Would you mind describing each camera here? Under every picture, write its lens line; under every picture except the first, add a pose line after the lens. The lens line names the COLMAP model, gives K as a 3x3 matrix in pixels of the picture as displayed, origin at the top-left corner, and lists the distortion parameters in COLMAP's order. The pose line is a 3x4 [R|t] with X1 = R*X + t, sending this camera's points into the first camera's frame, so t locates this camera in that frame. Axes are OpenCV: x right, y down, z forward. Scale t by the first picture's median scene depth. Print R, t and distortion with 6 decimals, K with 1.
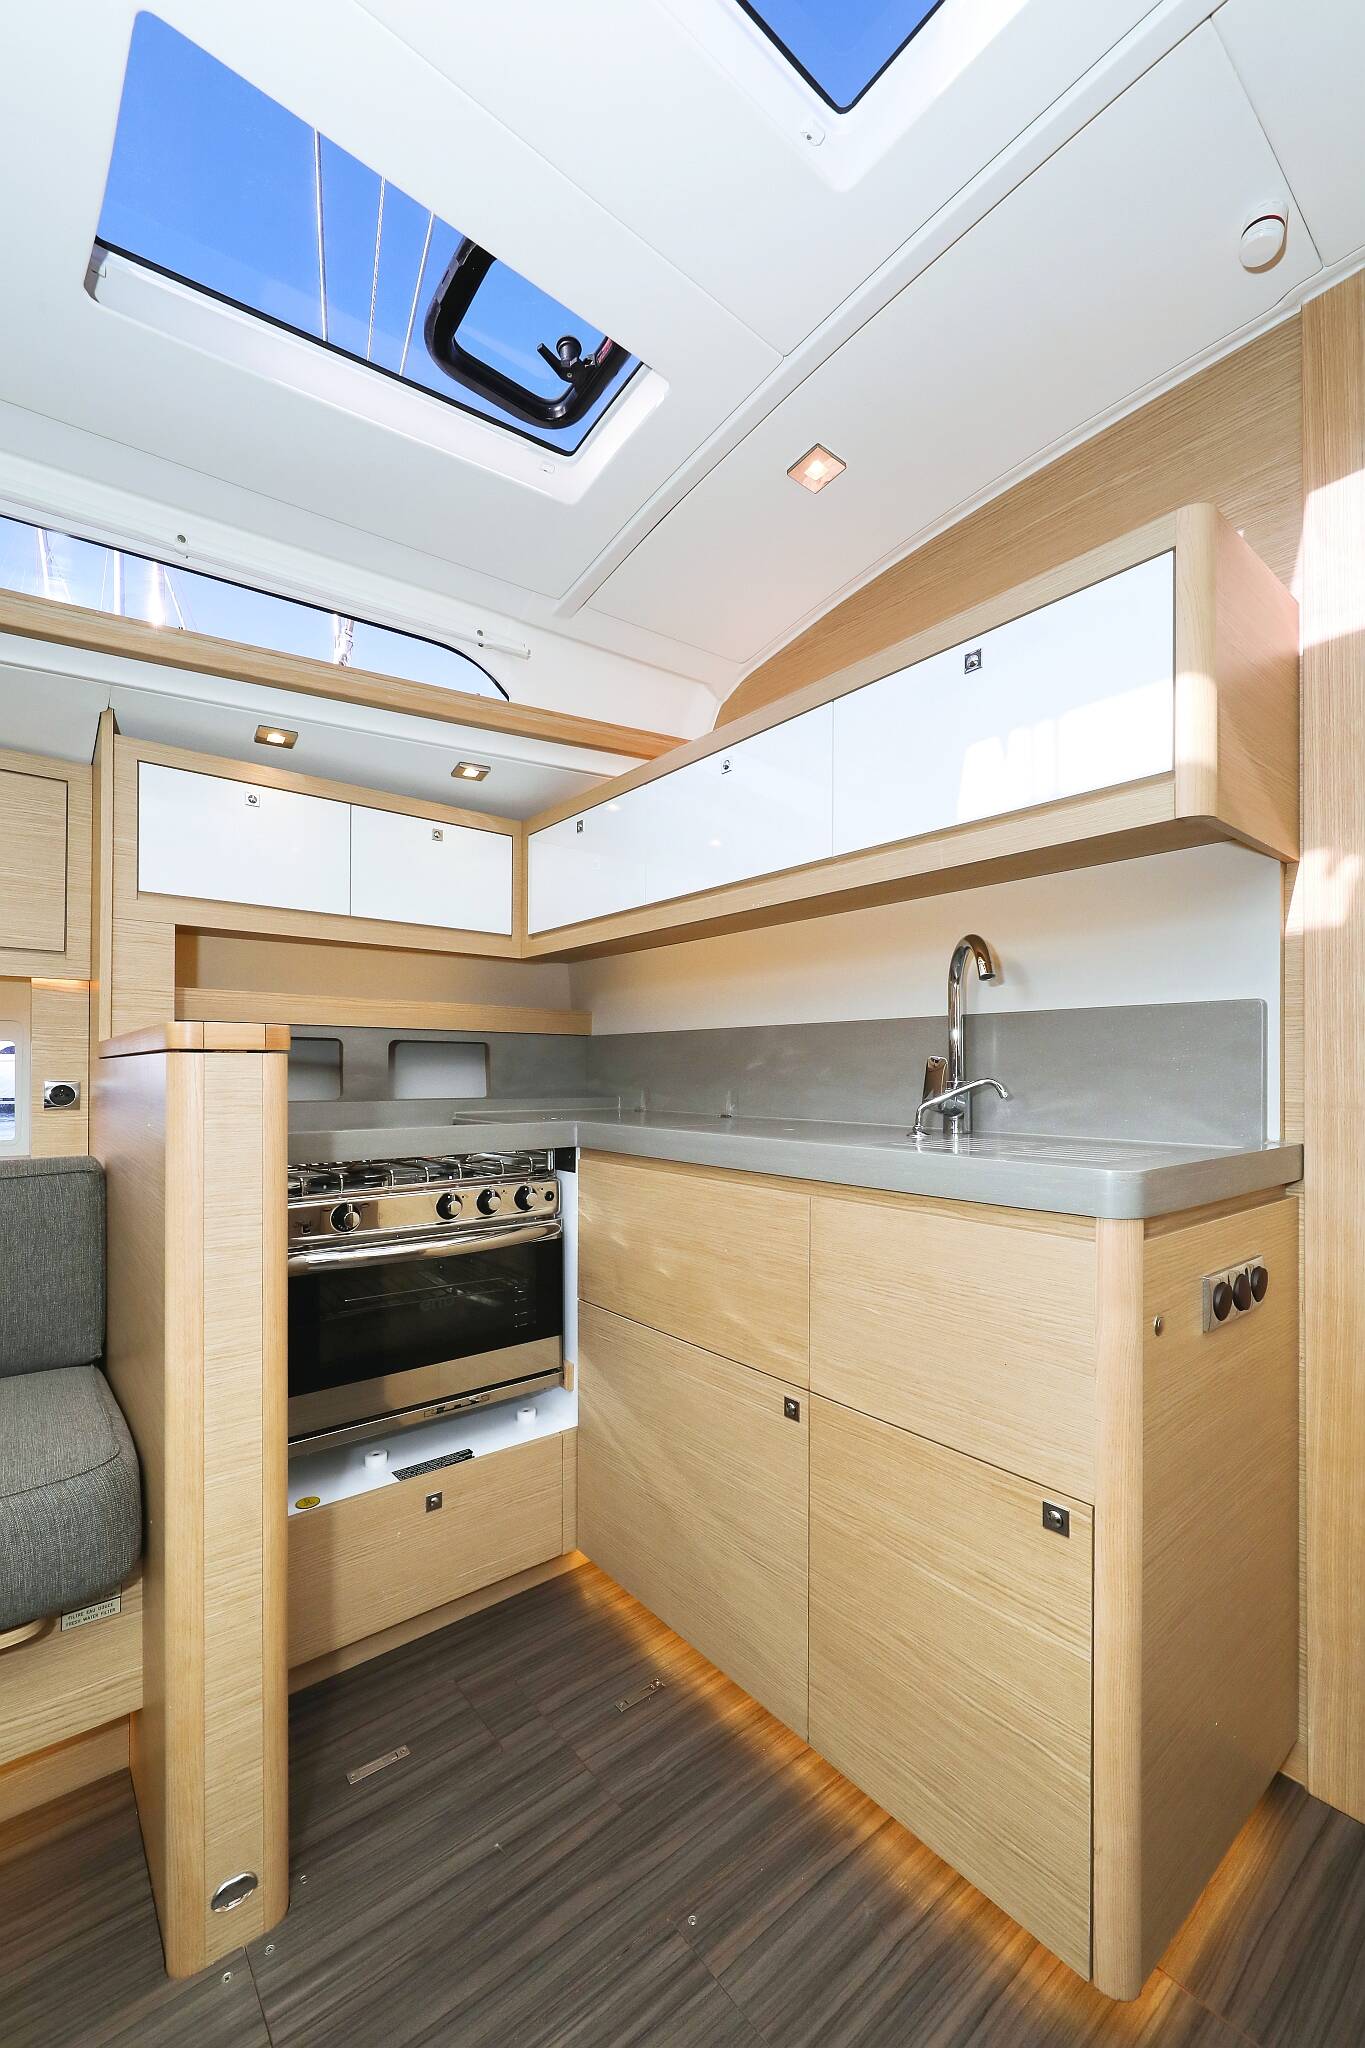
lens RADIAL K [[761.7, 0, 718.5], [0, 761.7, 1080.2], [0, 0, 1]] dist [0.000689, 0.000047]
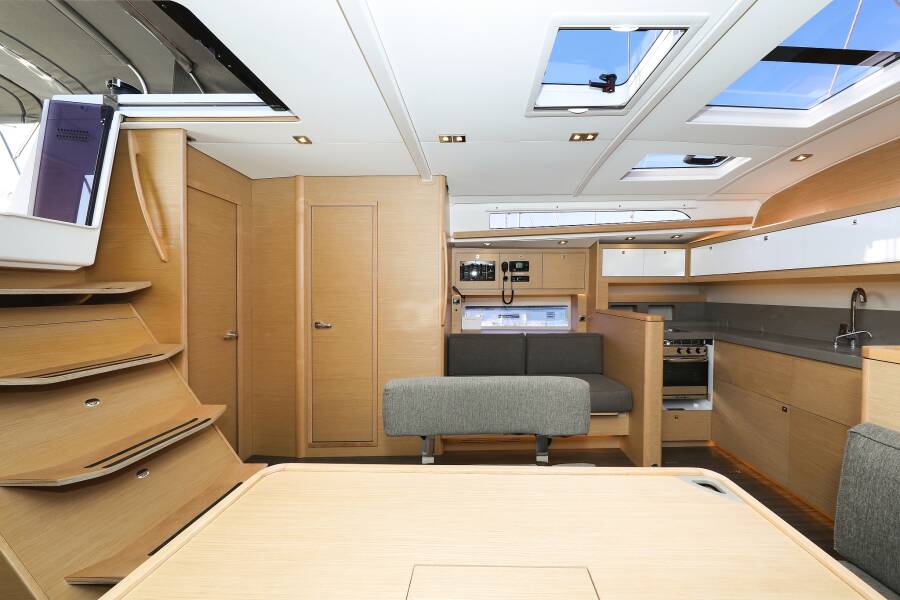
lens RADIAL K [[318.5, 0, 499.0], [0, 318.5, 303.3], [0, 0, 1]] dist [0.000929, -0.000366]
pose [[0.794373, 0.019139, -0.607129, -0.071642], [0.000001, 0.999503, 0.031510, -0.147762], [0.607430, -0.025032, 0.793979, -0.972258]]
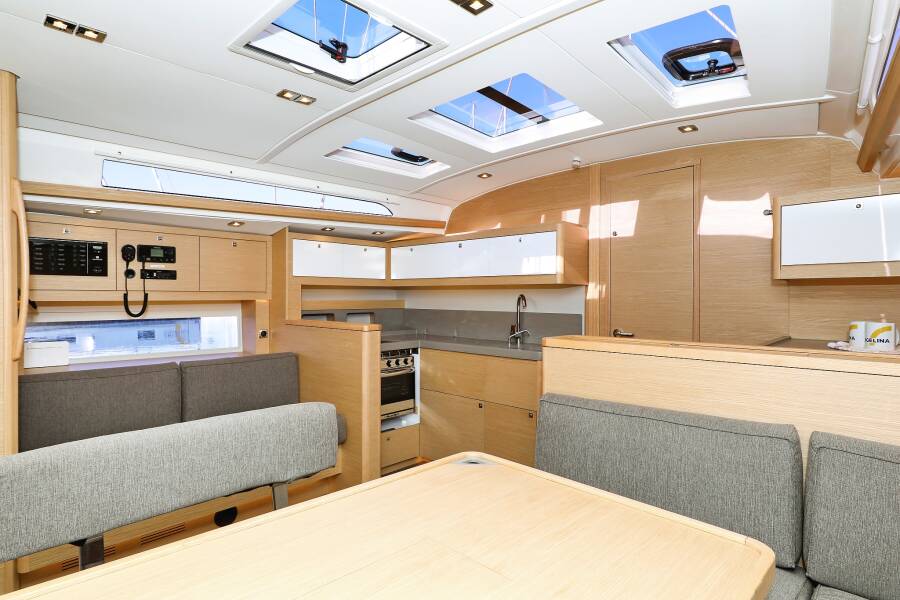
lens RADIAL K [[463.4, 0, 468.0], [0, 463.4, 309.7], [0, 0, 1]] dist [0.002413, -0.004361]
pose [[0.990699, -0.000492, 0.136067, -0.259535], [-0.002569, 0.999748, 0.022323, -0.145672], [-0.136044, -0.022465, 0.990448, -1.255457]]
